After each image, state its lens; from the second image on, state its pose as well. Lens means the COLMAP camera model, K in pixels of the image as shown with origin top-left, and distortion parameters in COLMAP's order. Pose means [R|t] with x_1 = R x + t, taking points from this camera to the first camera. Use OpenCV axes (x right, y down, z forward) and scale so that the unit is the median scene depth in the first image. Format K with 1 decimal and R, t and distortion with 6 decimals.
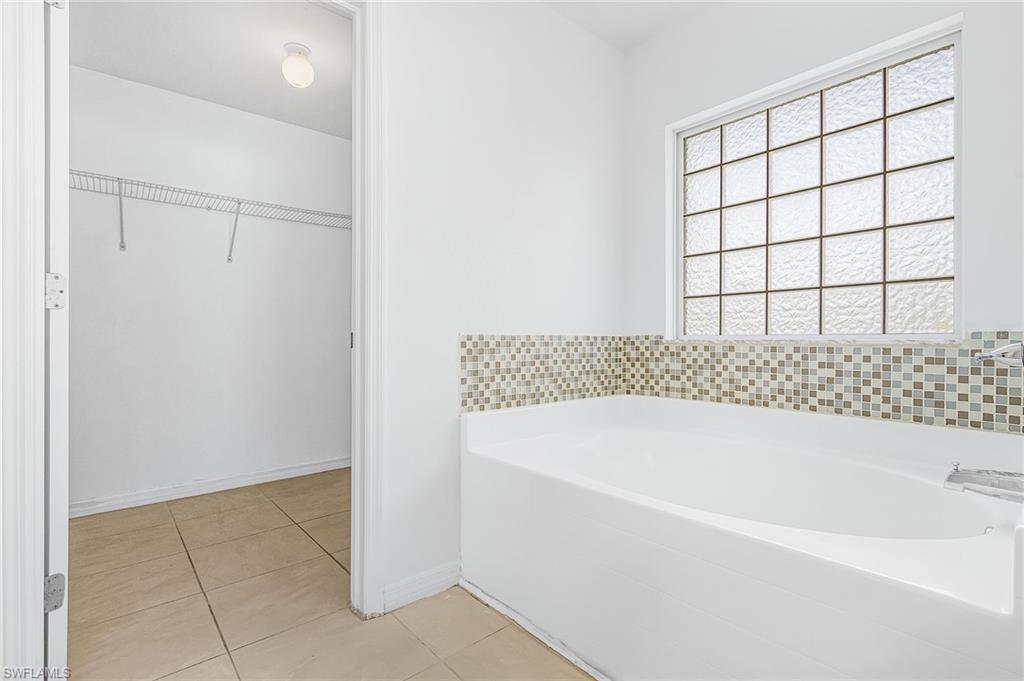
lens RADIAL K [[471.6, 0, 512.0], [0, 471.6, 340.5], [0, 0, 1]] dist [-0.000466, 0.000125]
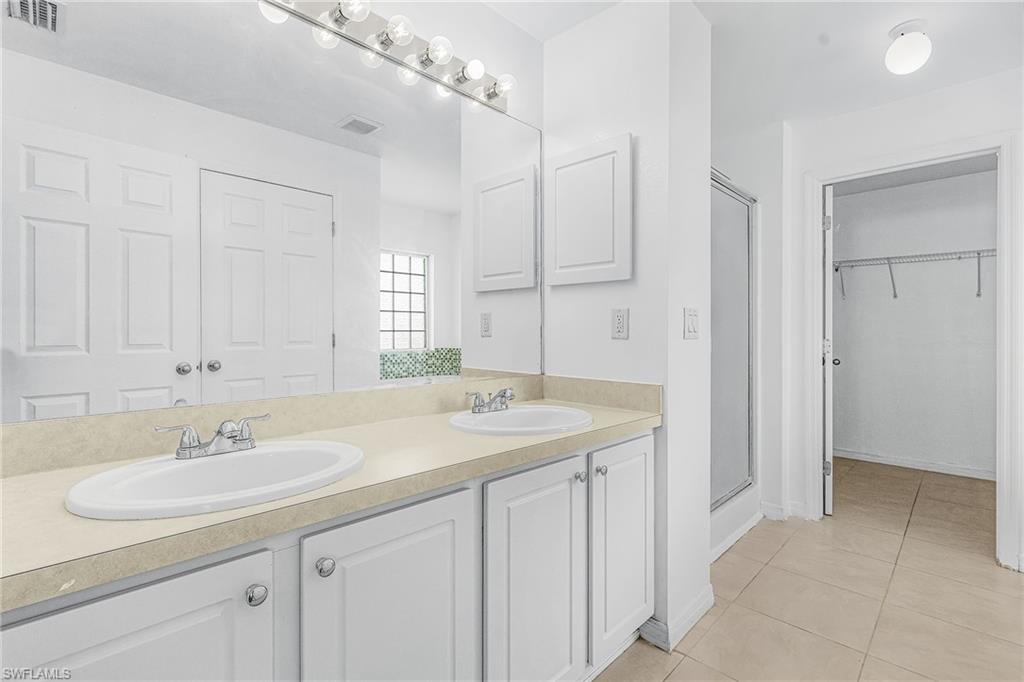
lens RADIAL K [[471.6, 0, 512.0], [0, 471.6, 341.0], [0, 0, 1]] dist [-0.000466, 0.000125]
pose [[0.089003, 0.012374, -0.995955, 0.980387], [0.003691, 0.999912, 0.012753, -0.128656], [0.996025, -0.004812, 0.088949, -0.623245]]
